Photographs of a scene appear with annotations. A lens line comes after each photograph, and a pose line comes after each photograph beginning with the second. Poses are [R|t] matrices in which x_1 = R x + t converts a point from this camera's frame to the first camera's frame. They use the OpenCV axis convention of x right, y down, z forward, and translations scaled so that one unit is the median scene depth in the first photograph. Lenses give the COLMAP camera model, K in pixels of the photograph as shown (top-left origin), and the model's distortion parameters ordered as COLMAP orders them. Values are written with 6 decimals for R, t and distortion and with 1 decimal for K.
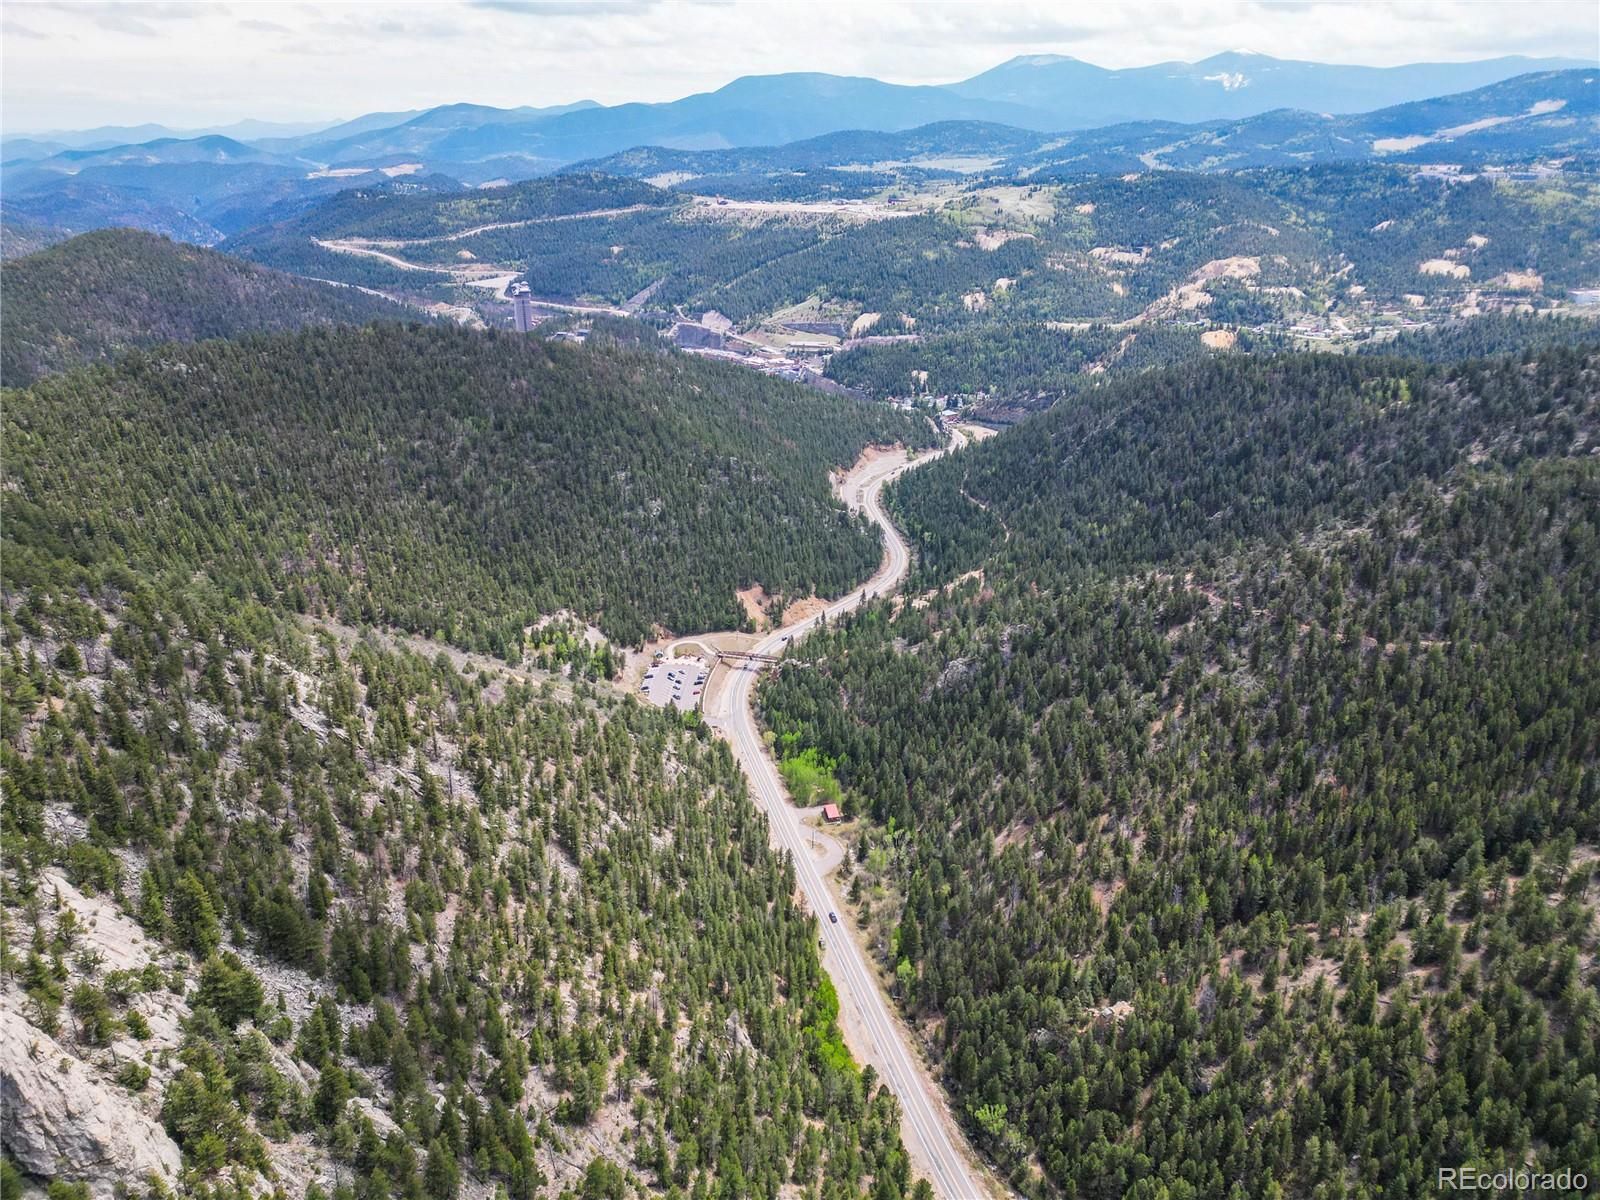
lens RADIAL K [[1102.9, 0, 800.9], [0, 1102.9, 599.0], [0, 0, 1]] dist [0.083923, -0.079063]
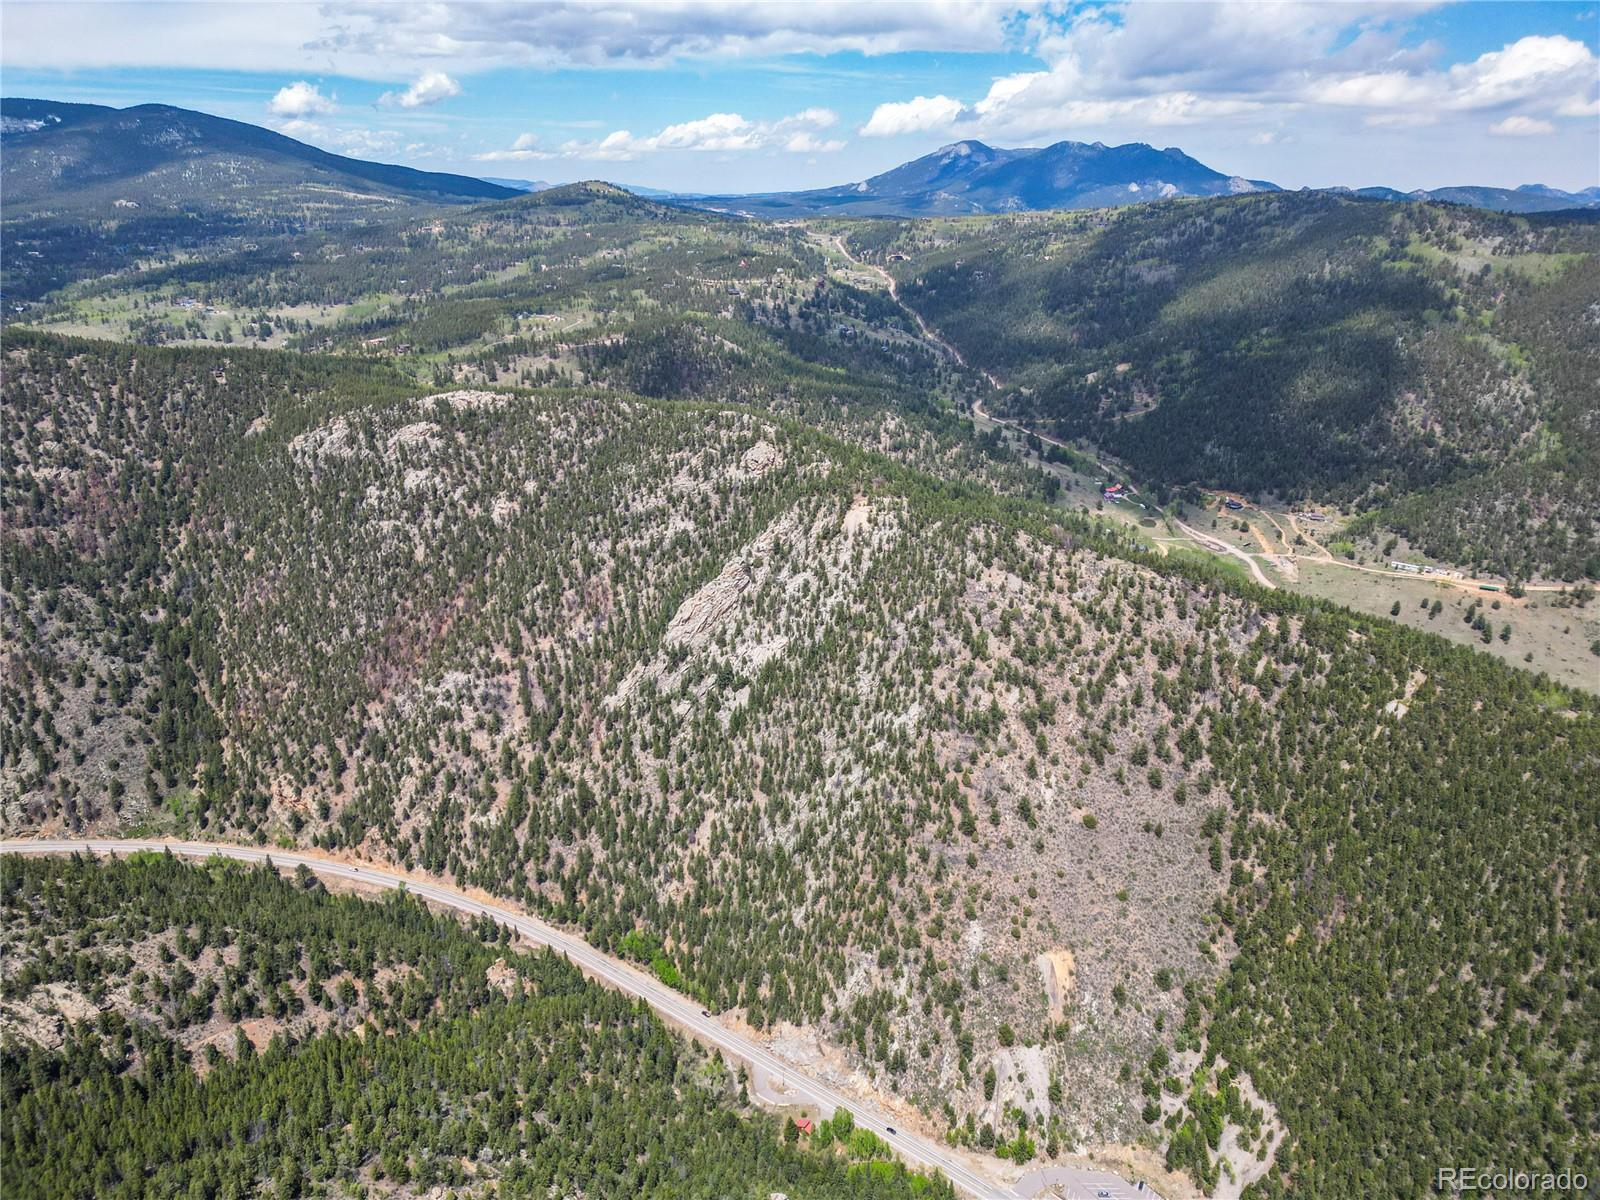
lens RADIAL K [[1102.9, 0, 802.1], [0, 1102.9, 598.8], [0, 0, 1]] dist [0.083923, -0.079063]
pose [[-0.764848, 0.218727, -0.605943, 0.485636], [-0.266123, 0.749311, 0.606392, -0.718816], [0.586674, 0.625053, -0.514901, 1.042708]]
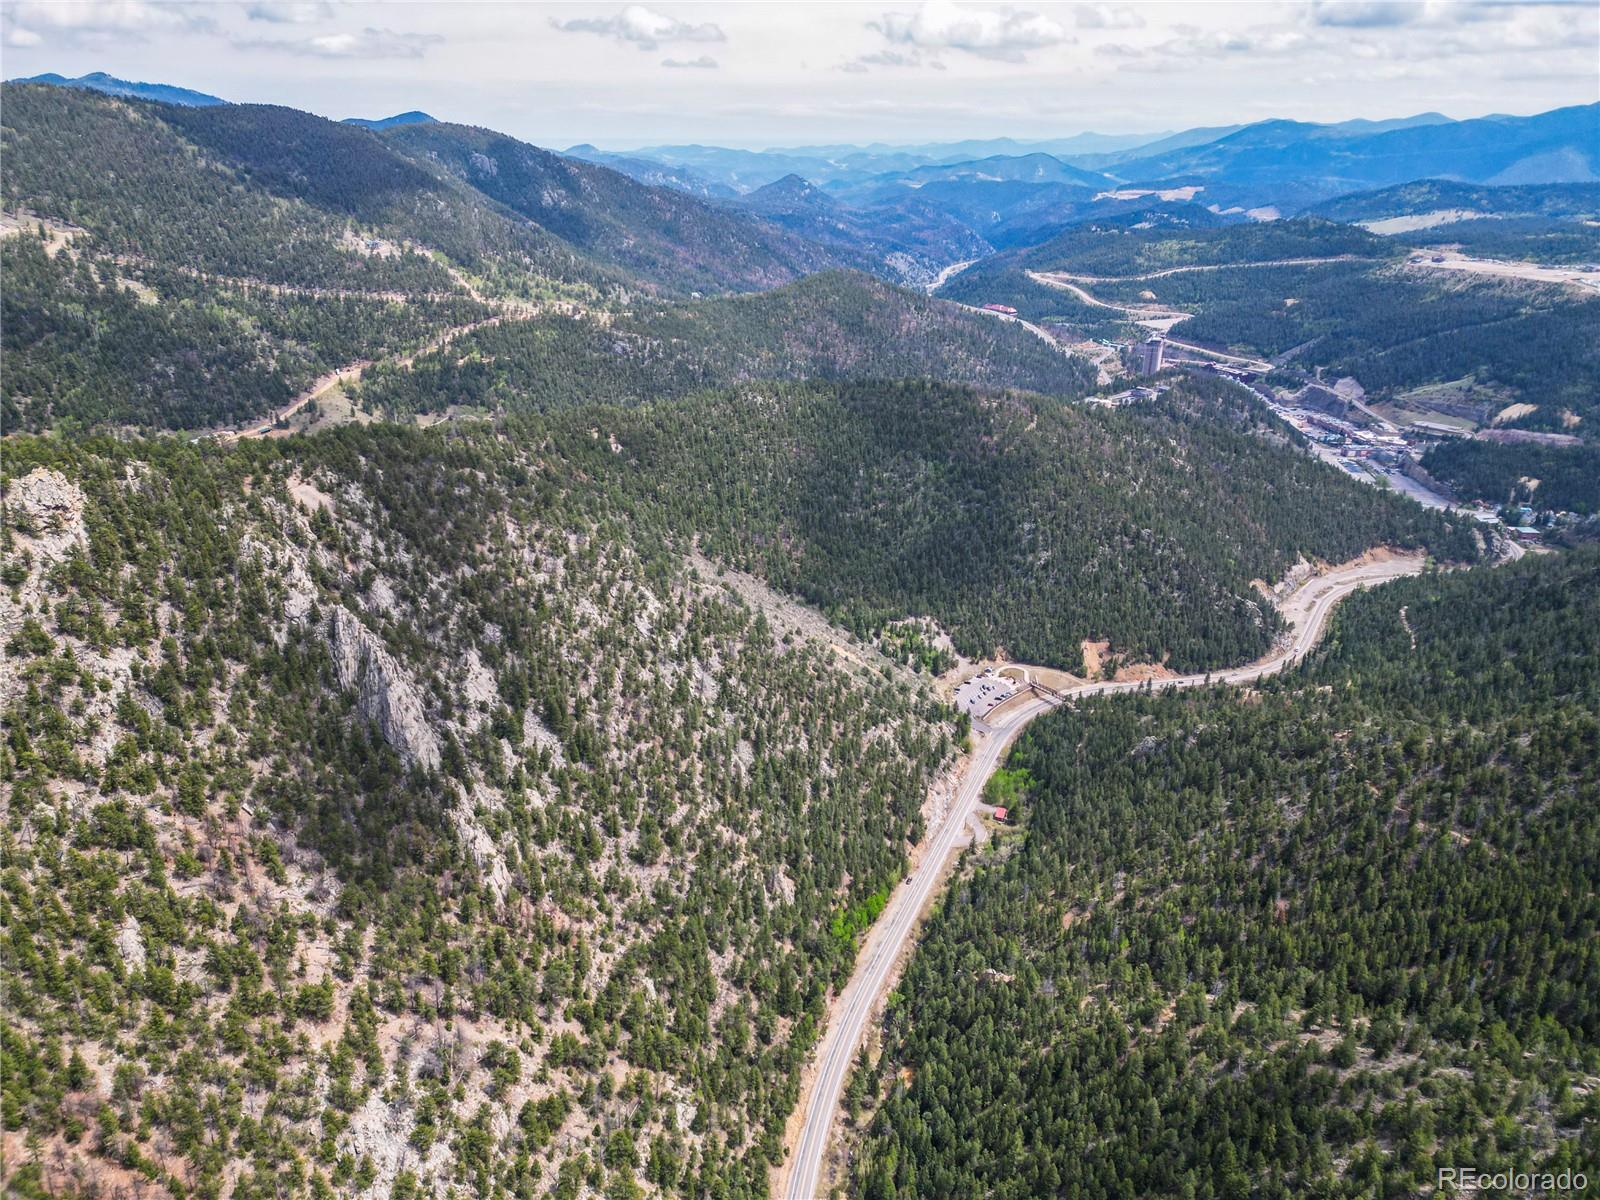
lens RADIAL K [[1102.9, 0, 799.8], [0, 1102.9, 598.1], [0, 0, 1]] dist [0.083923, -0.079063]
pose [[0.788380, 0.244132, -0.564675, 0.433377], [-0.247971, 0.966126, 0.071487, -0.072649], [0.562999, 0.083664, 0.822212, -0.188192]]
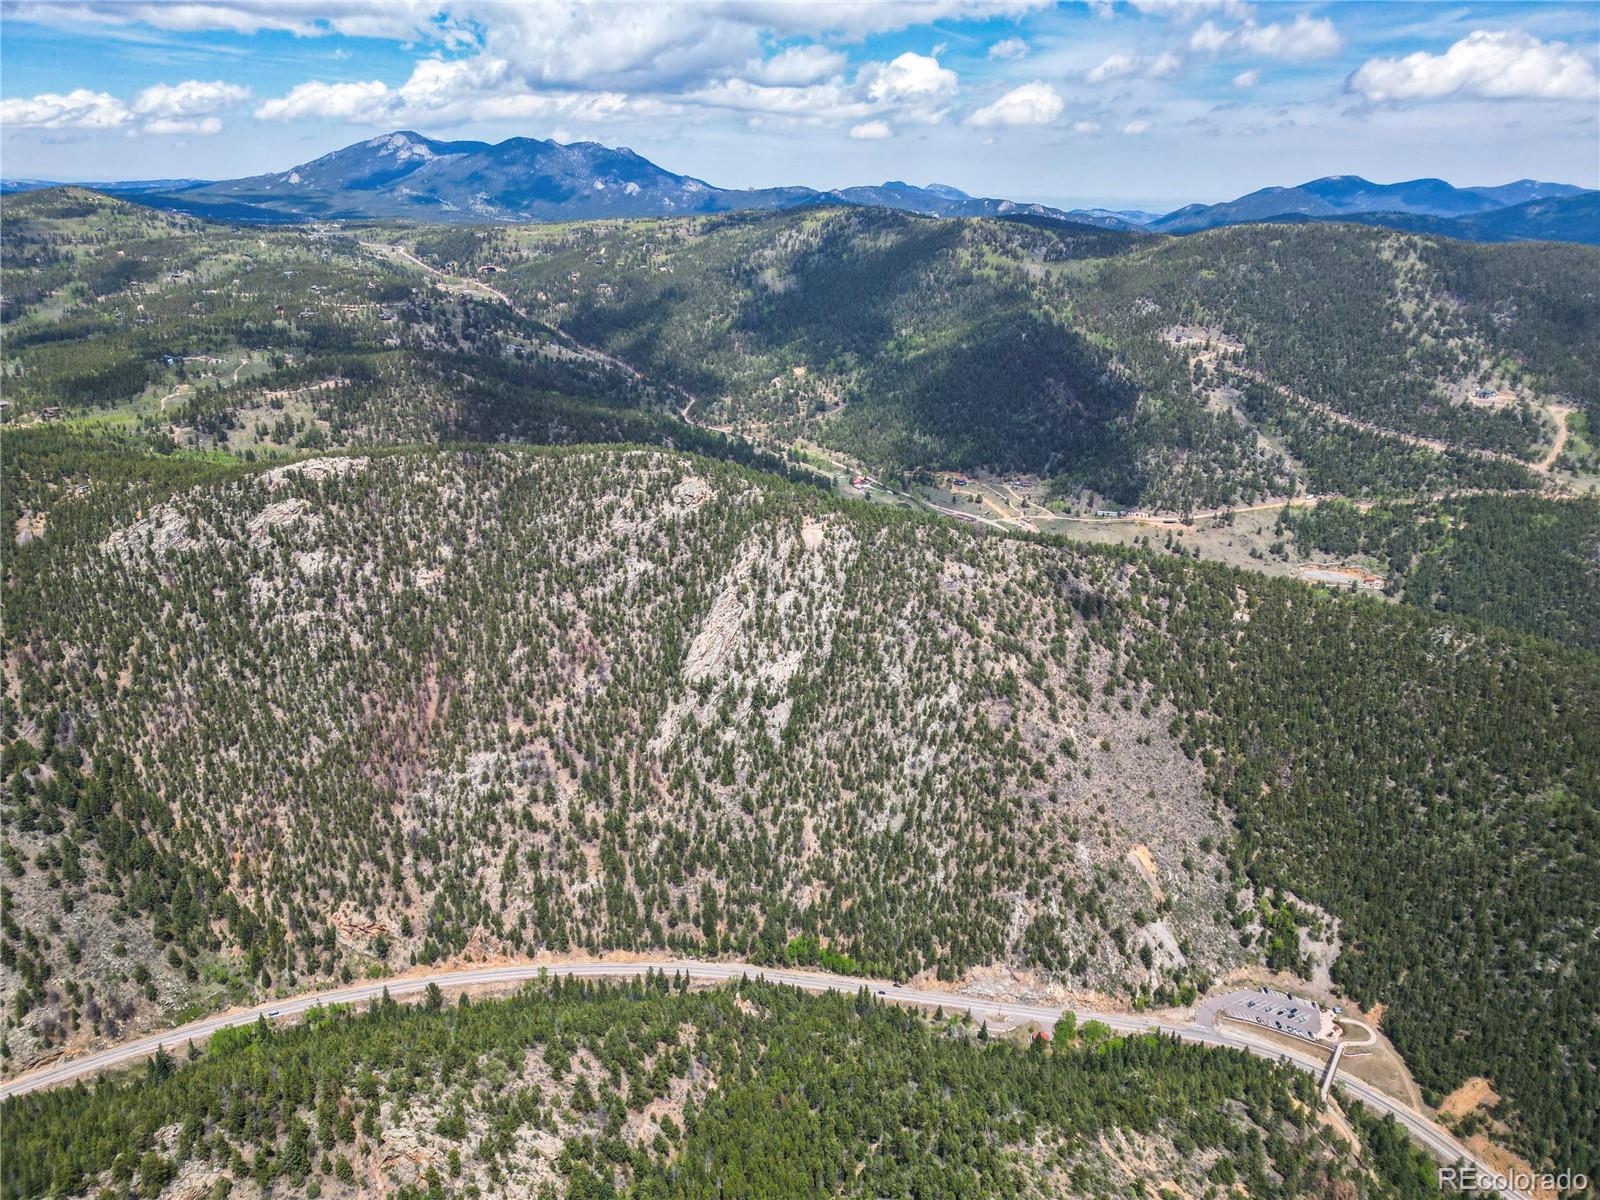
lens RADIAL K [[1102.9, 0, 800.0], [0, 1102.9, 590.8], [0, 0, 1]] dist [0.083923, -0.079063]
pose [[-0.372397, 0.319346, -0.871401, 0.938614], [-0.380722, 0.803726, 0.457248, -0.612542], [0.846387, 0.502039, -0.177723, 0.613526]]
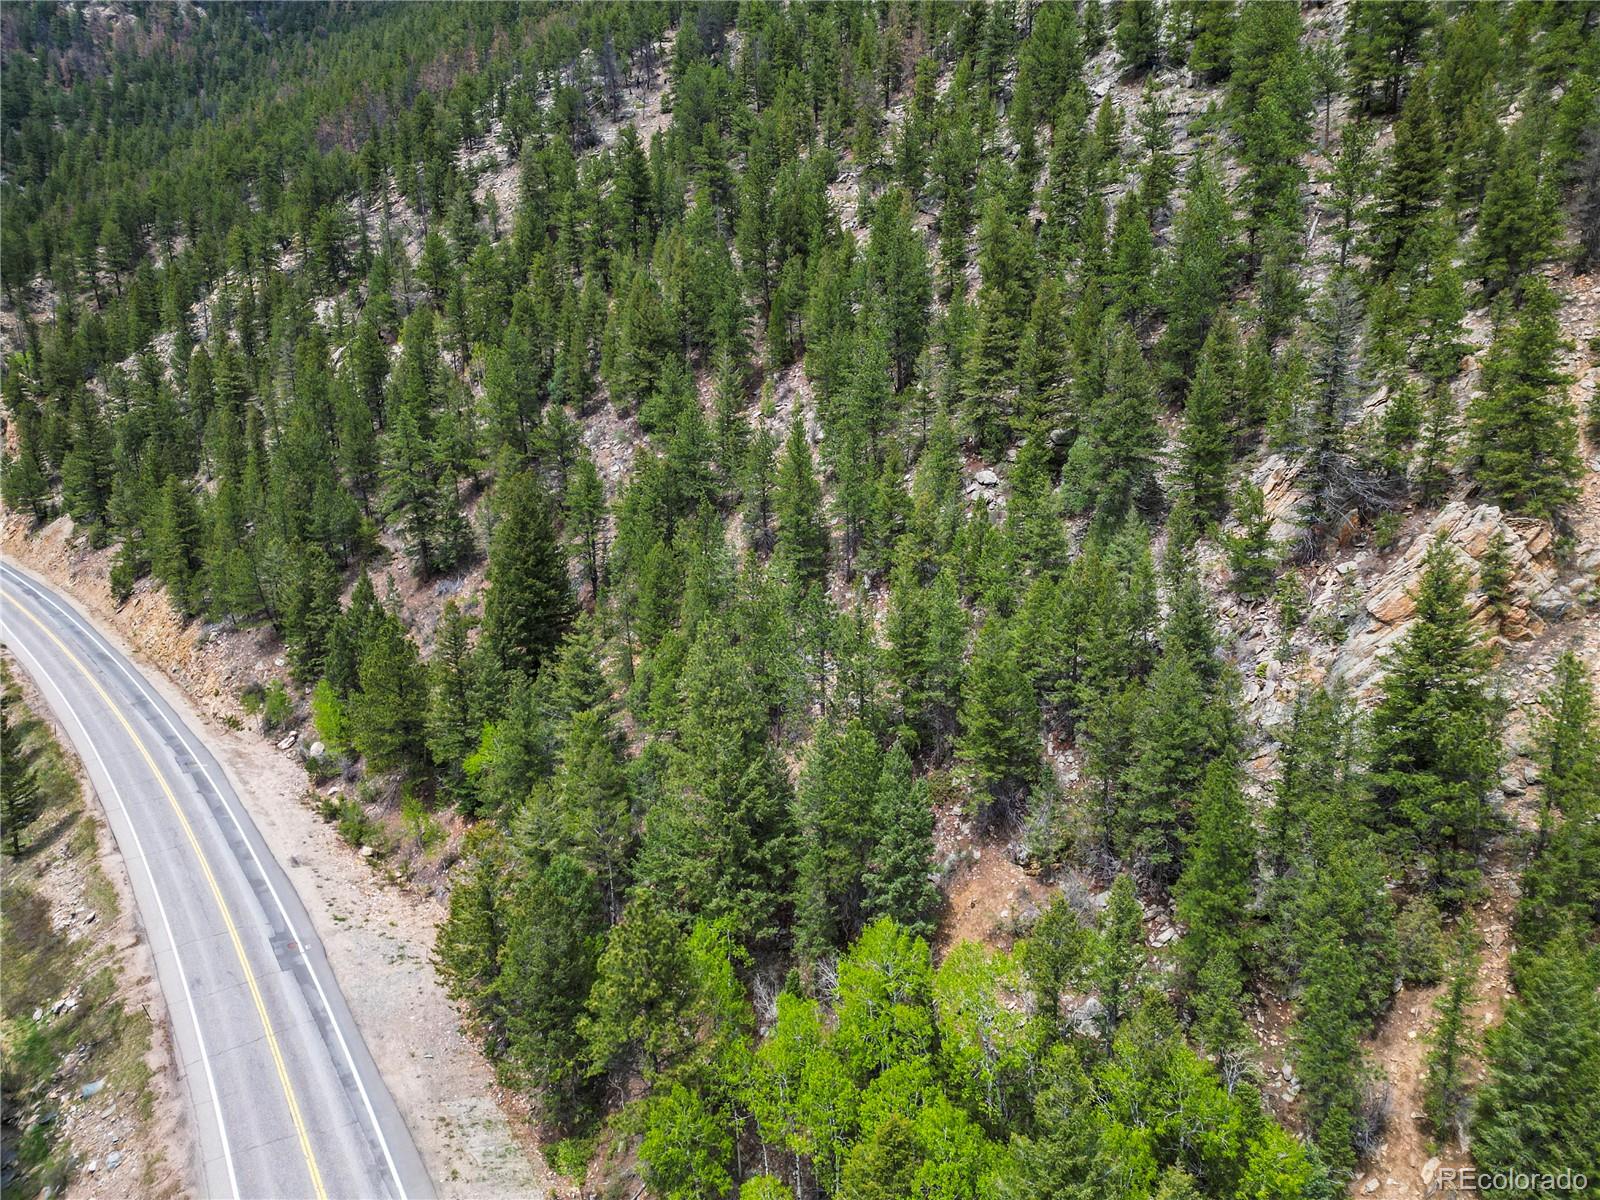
lens RADIAL K [[1102.9, 0, 793.5], [0, 1102.9, 596.1], [0, 0, 1]] dist [0.083923, -0.079063]
pose [[-0.956704, 0.045783, -0.287440, 0.048577], [-0.129758, 0.816899, 0.561996, 0.172966], [0.260539, 0.574961, -0.775590, 0.631395]]
